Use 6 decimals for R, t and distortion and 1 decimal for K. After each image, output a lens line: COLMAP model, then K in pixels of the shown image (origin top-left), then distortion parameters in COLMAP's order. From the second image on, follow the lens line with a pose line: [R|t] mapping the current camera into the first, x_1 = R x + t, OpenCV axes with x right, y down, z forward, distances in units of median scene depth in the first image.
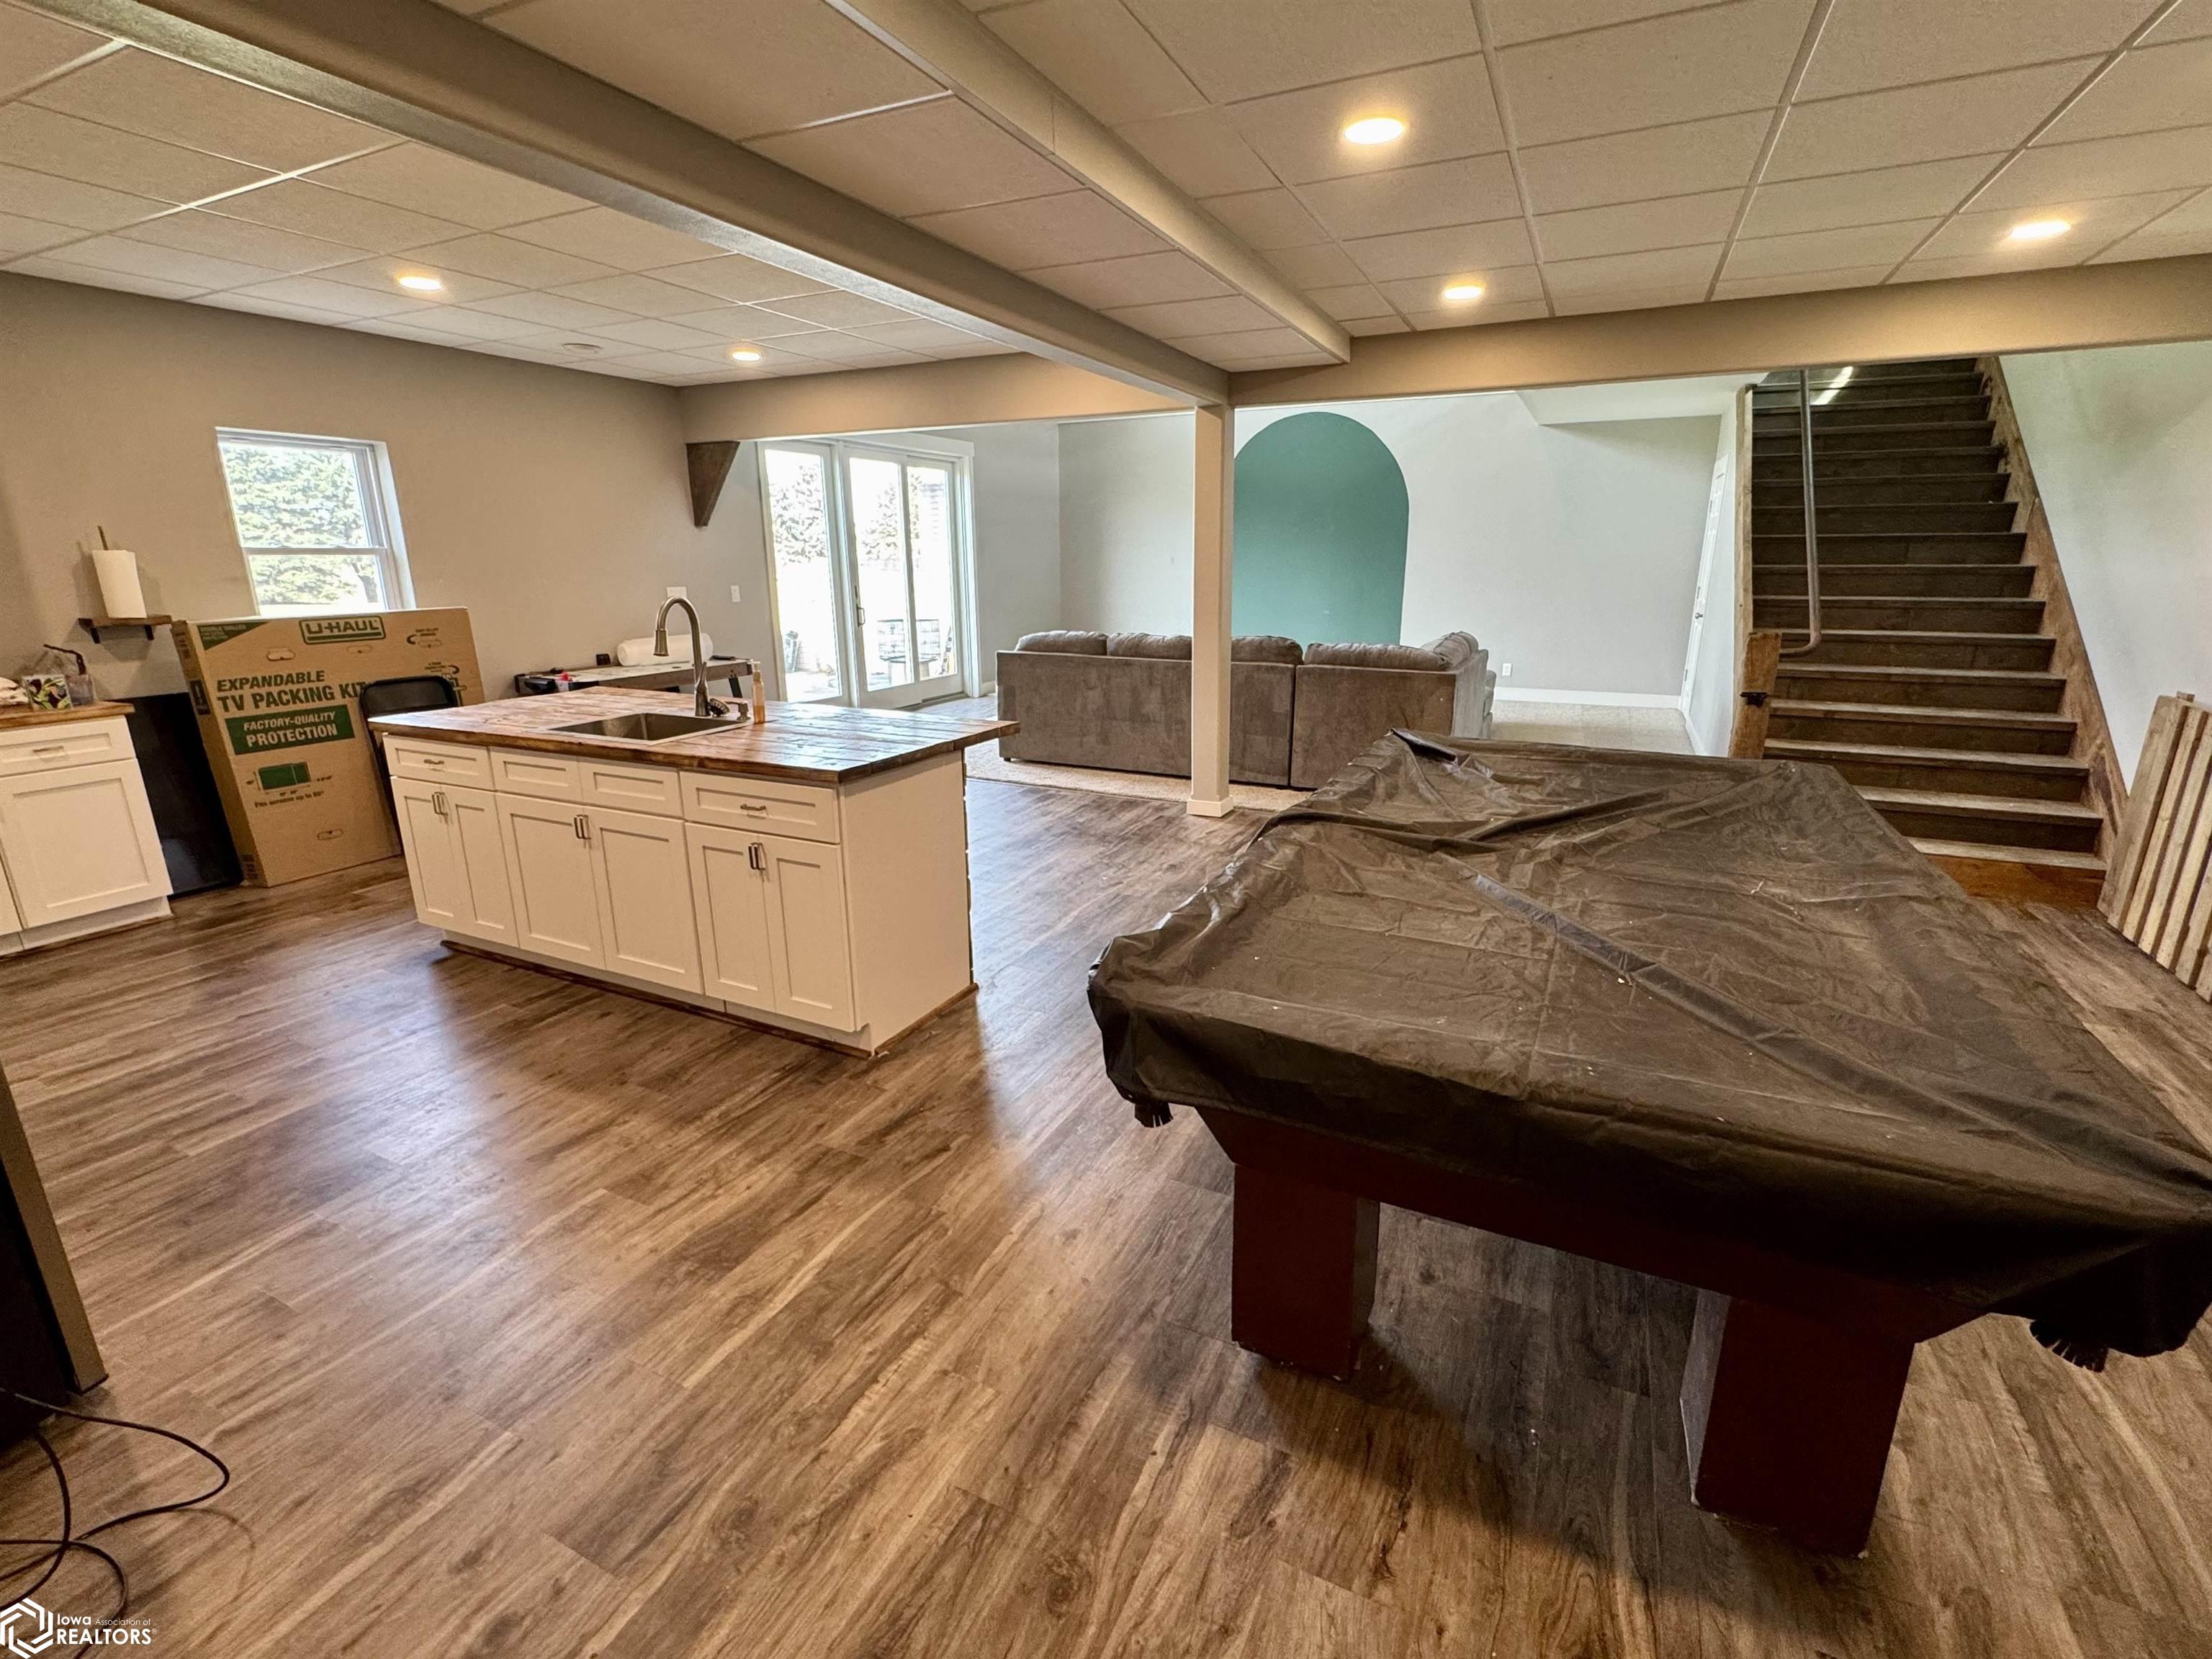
lens RADIAL K [[999.4, 0, 1099.9], [0, 999.4, 826.8], [0, 0, 1]] dist [-0.000707, -0.000036]
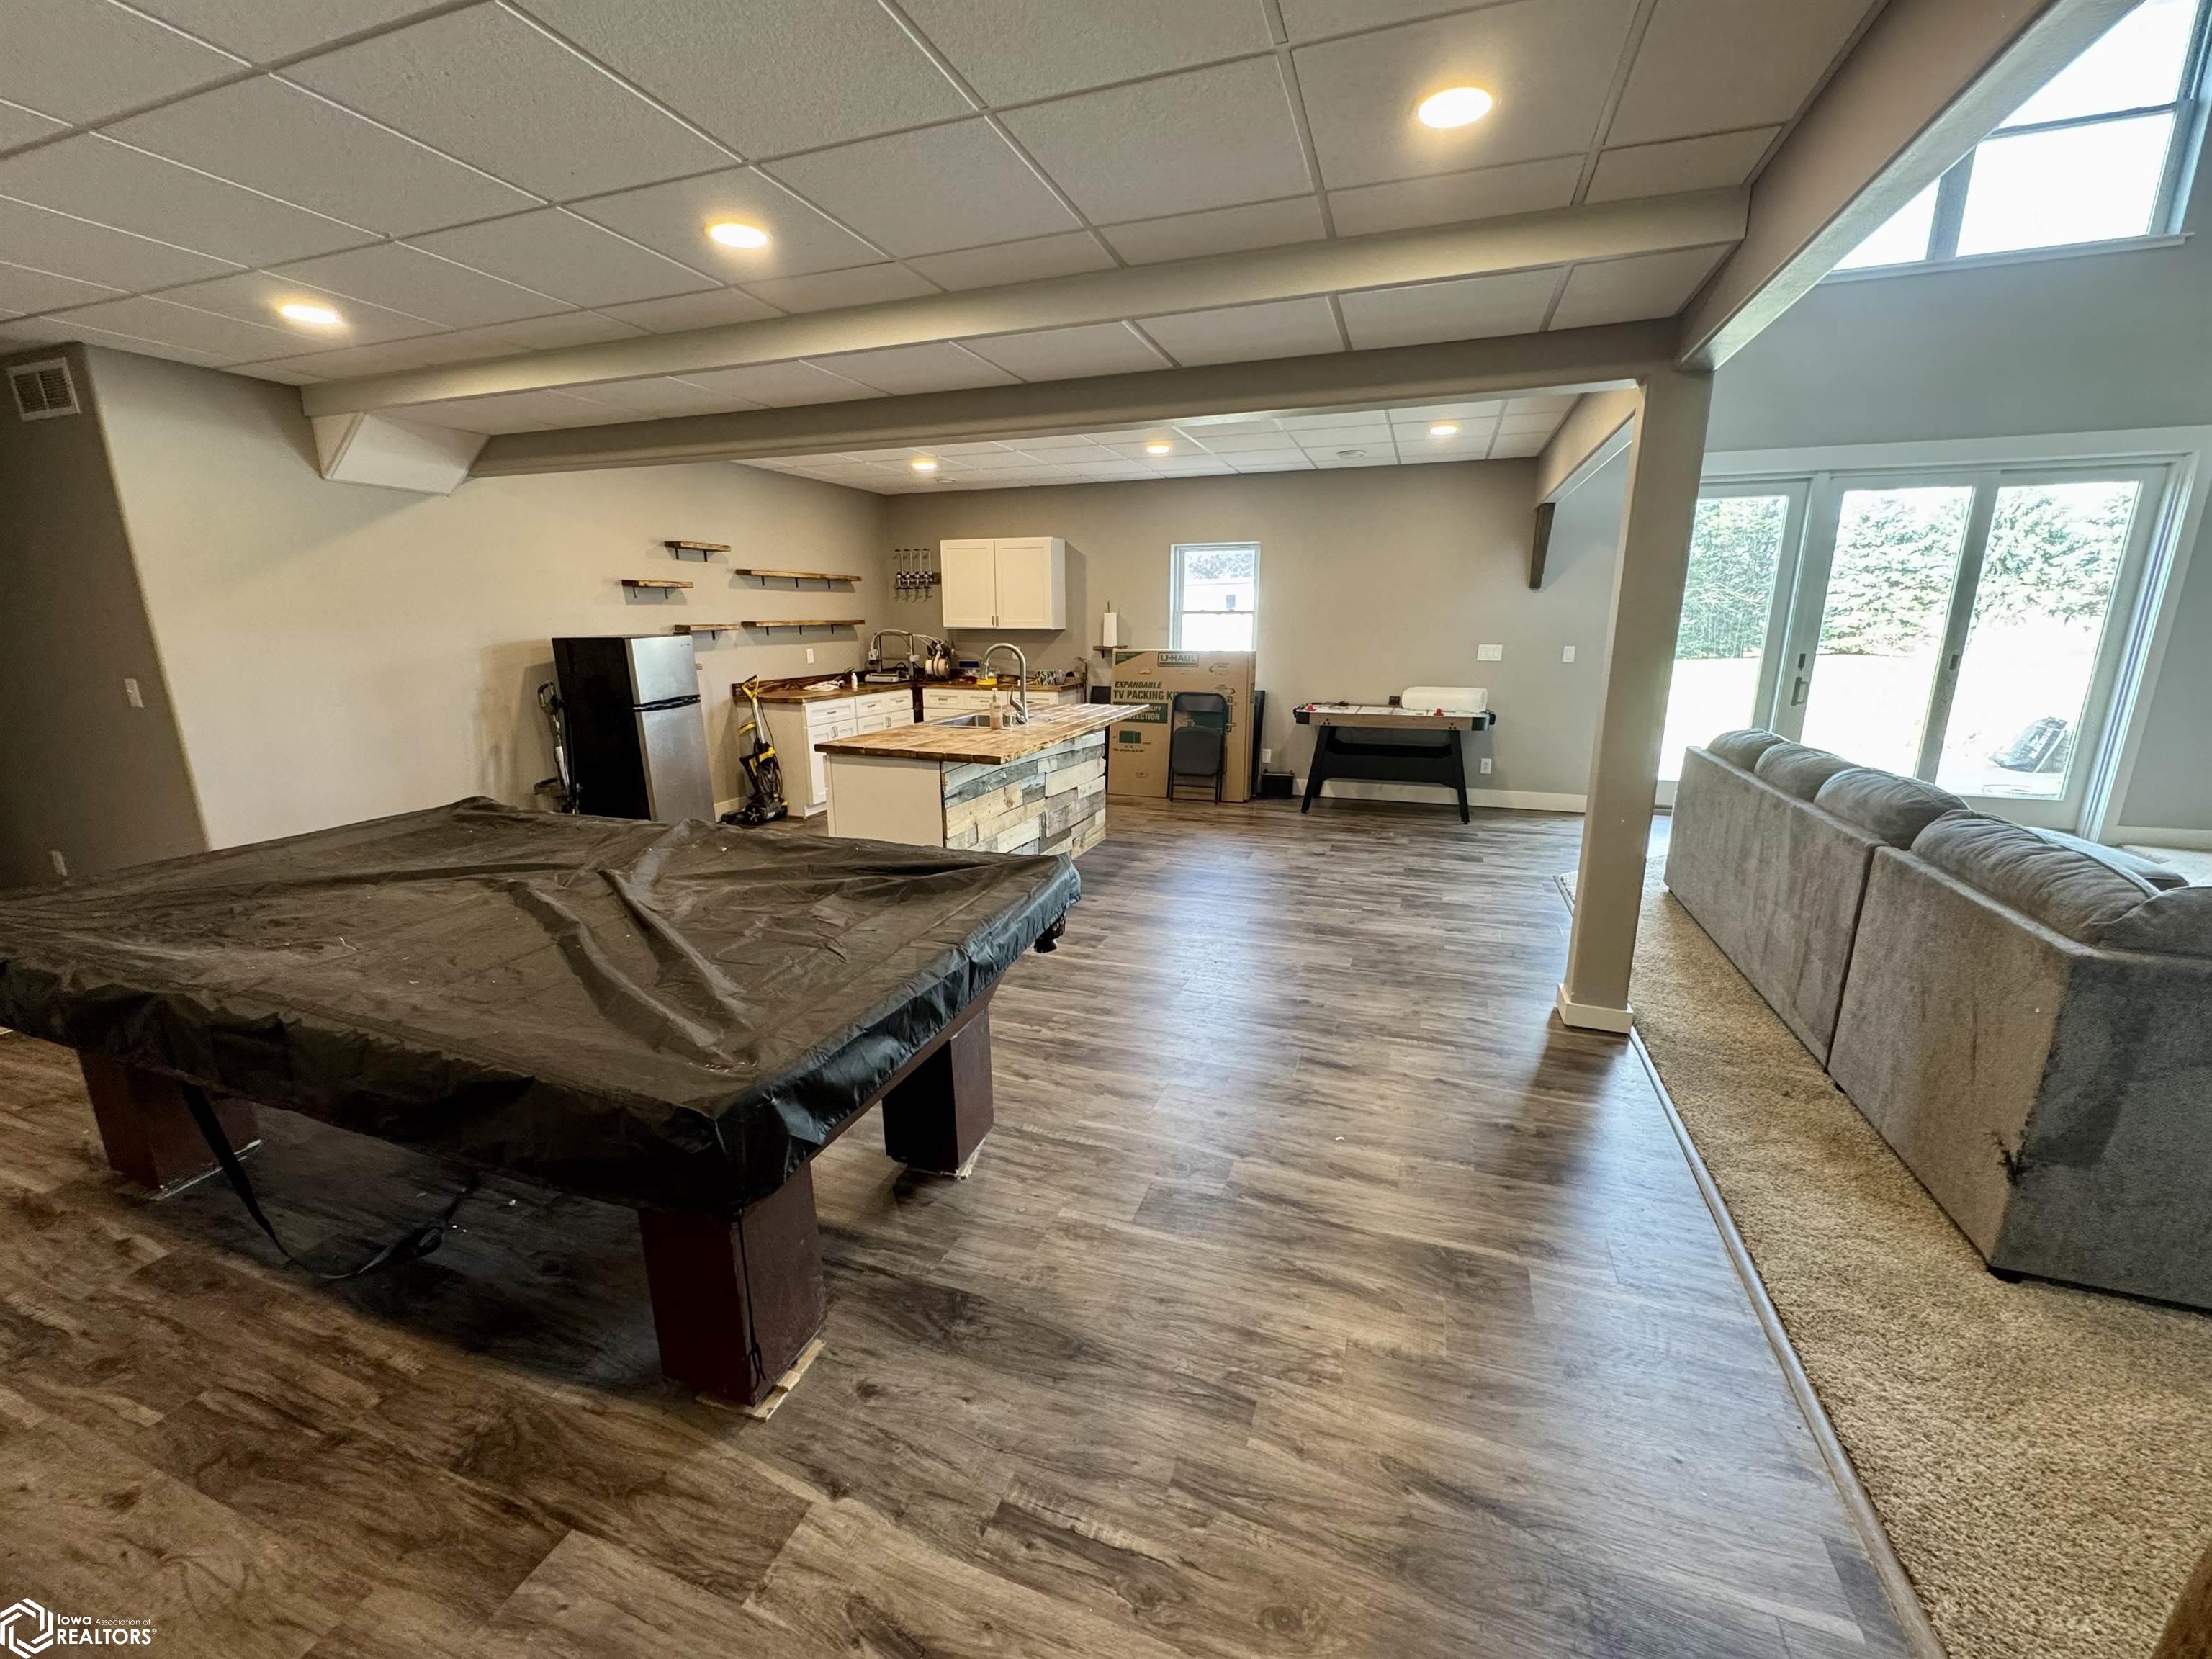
lens RADIAL K [[879.1, 0, 1105.1], [0, 879.1, 827.8], [0, 0, 1]] dist [-0.000433, -0.000017]
pose [[0.108909, 0.237783, -0.965193, 0.752567], [-0.259408, 0.944123, 0.203322, -0.208986], [0.959608, 0.228235, 0.164506, 0.739122]]
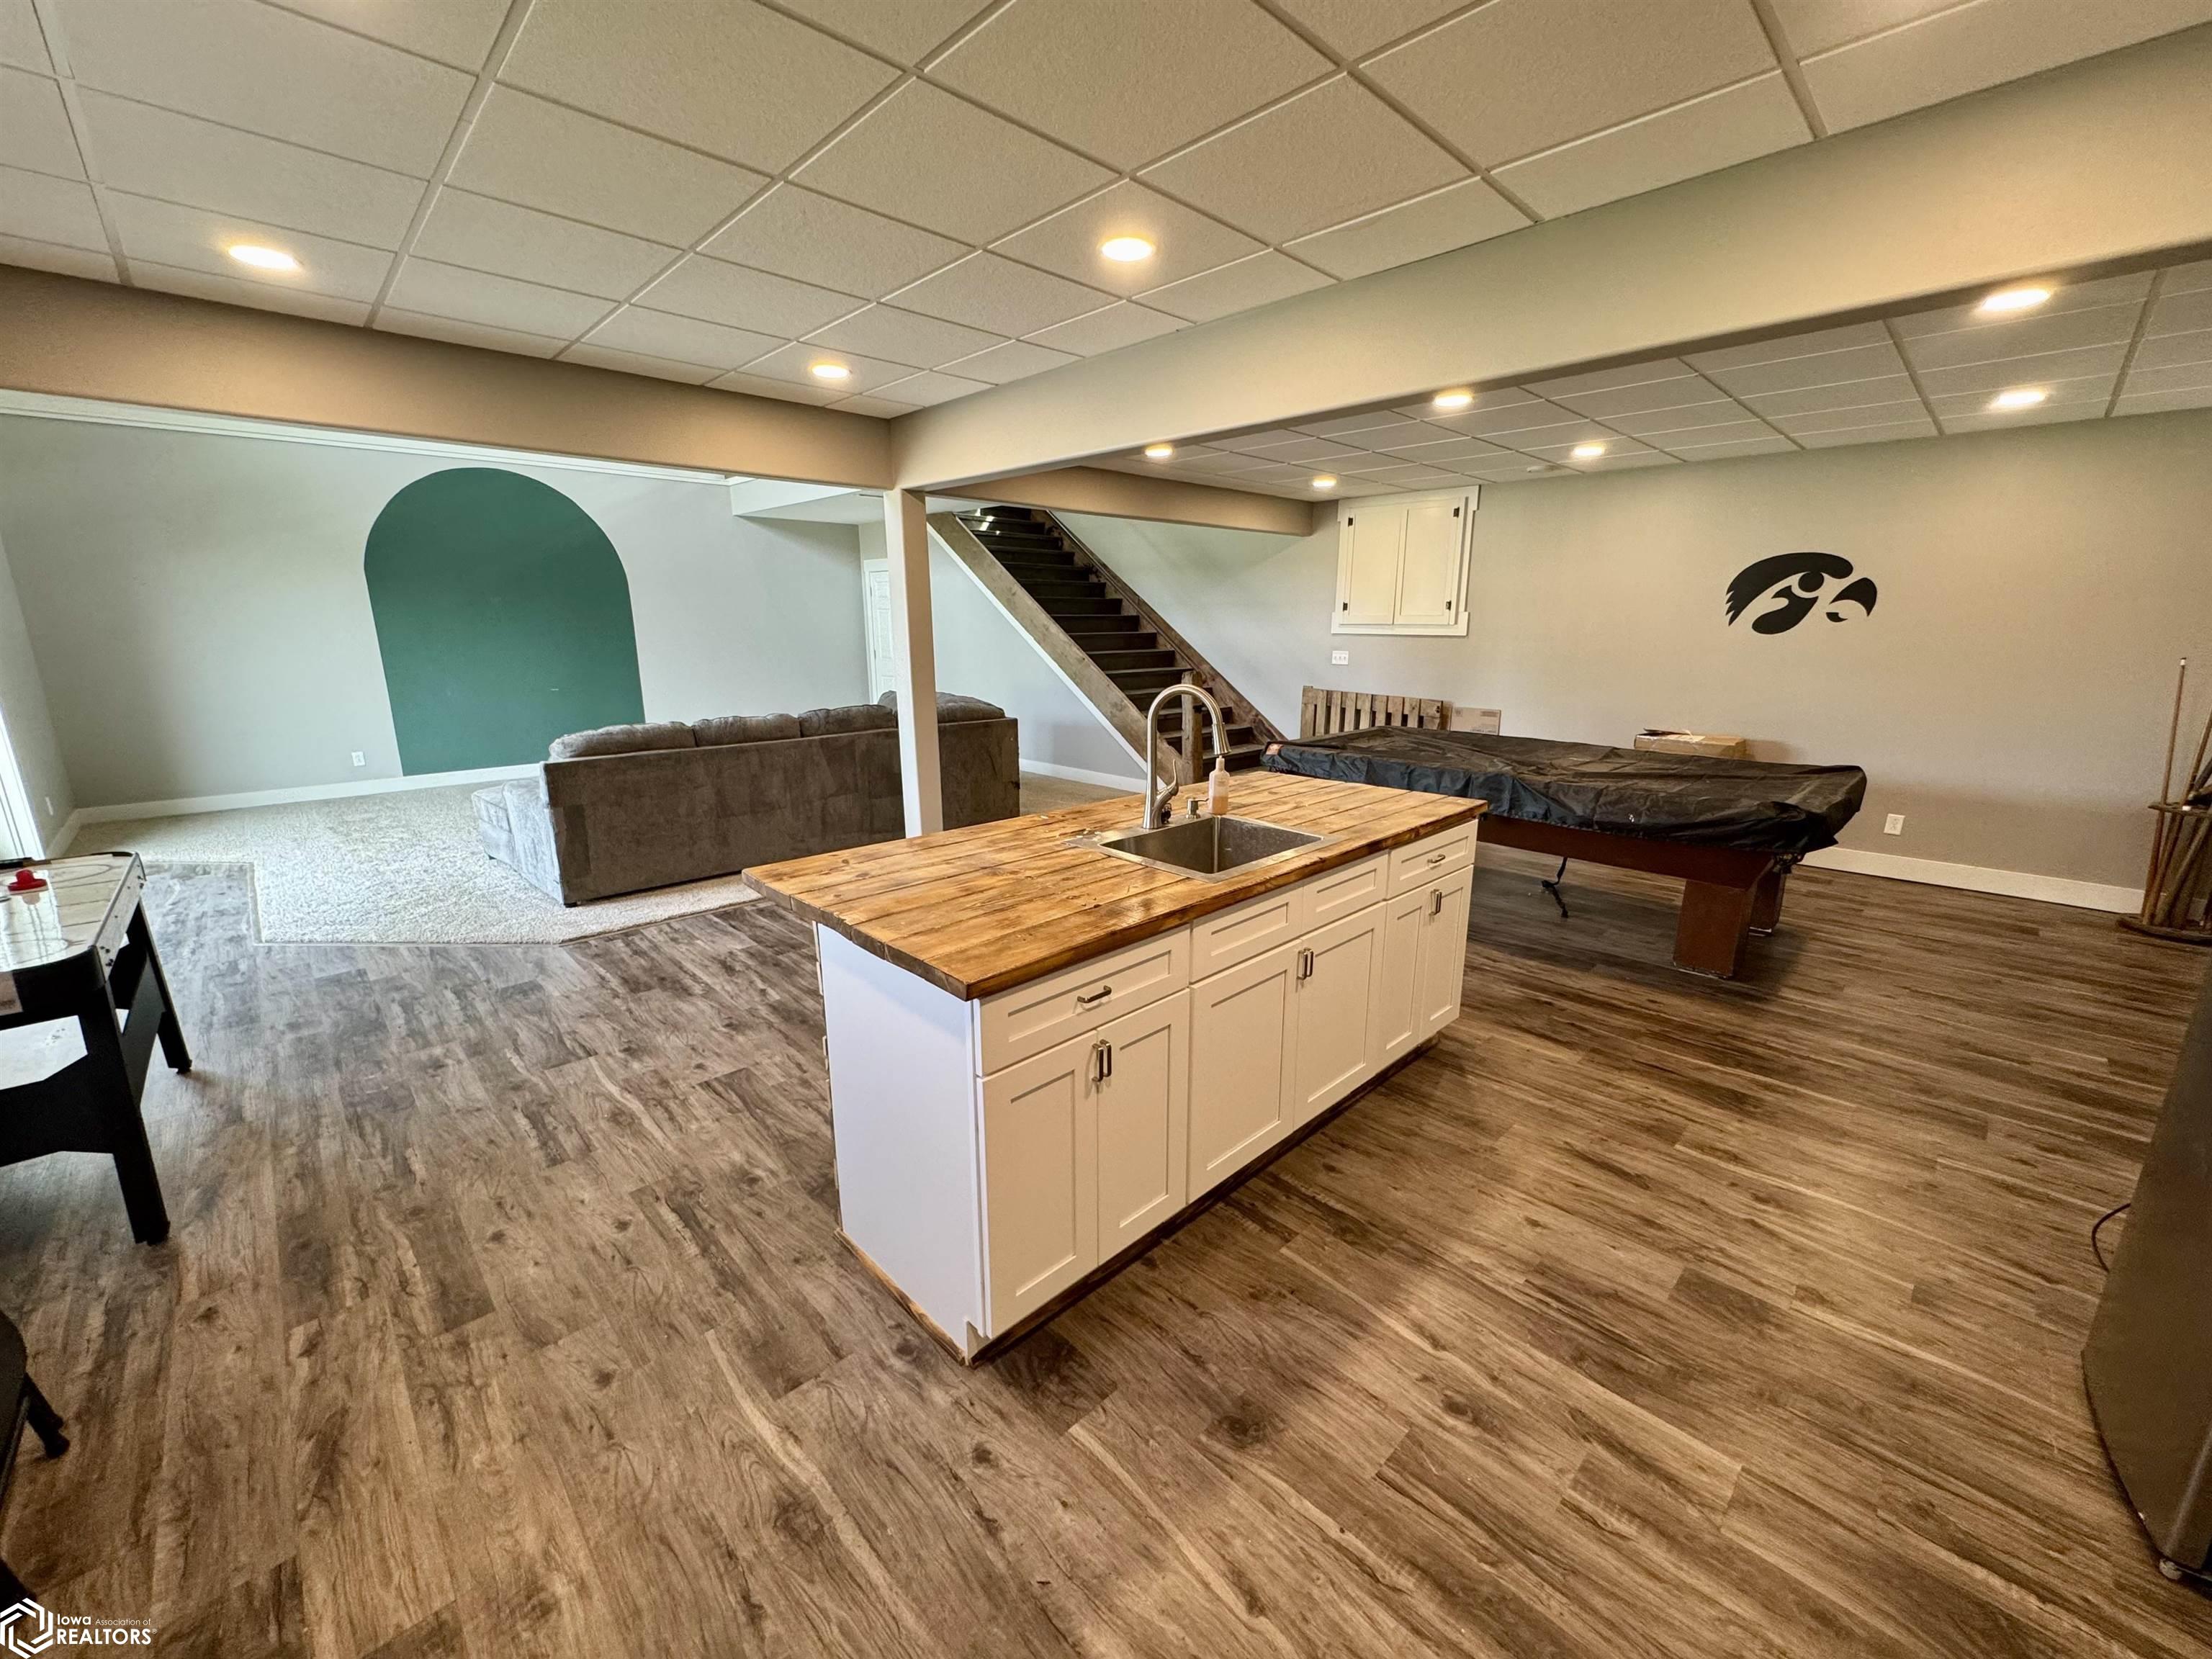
lens RADIAL K [[879.1, 0, 1105.1], [0, 879.1, 827.8], [0, 0, 1]] dist [-0.000433, -0.000017]
pose [[0.335861, -0.214031, 0.917272, -0.850813], [0.249117, 0.959348, 0.132634, -0.171401], [-0.908371, 0.183961, 0.375527, 0.601577]]
